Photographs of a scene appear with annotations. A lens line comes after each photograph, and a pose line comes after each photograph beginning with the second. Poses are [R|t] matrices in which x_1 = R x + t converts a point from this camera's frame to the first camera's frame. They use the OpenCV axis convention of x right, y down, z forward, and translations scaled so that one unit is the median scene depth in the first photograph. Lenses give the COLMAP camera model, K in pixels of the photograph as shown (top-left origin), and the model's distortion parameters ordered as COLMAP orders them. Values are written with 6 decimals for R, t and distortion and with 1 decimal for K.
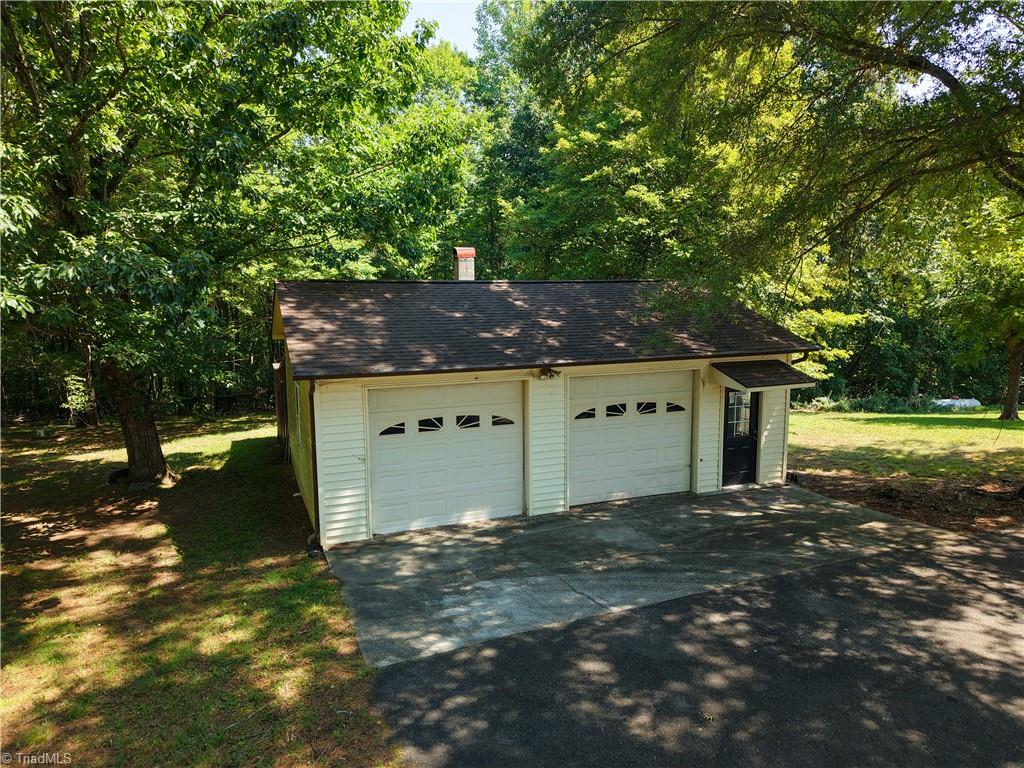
lens RADIAL K [[705.3, 0, 513.4], [0, 705.3, 379.8], [0, 0, 1]] dist [0.023317, -0.023544]
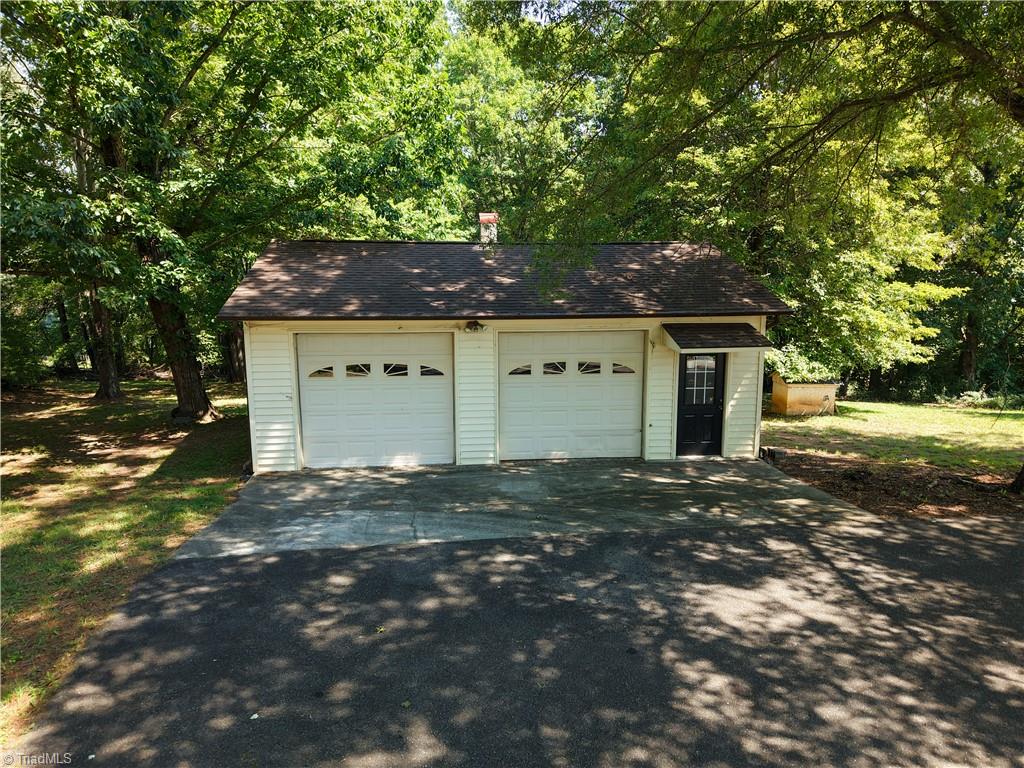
lens RADIAL K [[705.3, 0, 513.4], [0, 705.3, 379.8], [0, 0, 1]] dist [0.023317, -0.023544]
pose [[0.961819, 0.047188, -0.269587, 0.409870], [-0.042398, 0.998823, 0.023566, 0.044724], [0.270382, -0.011236, 0.962688, 0.034282]]
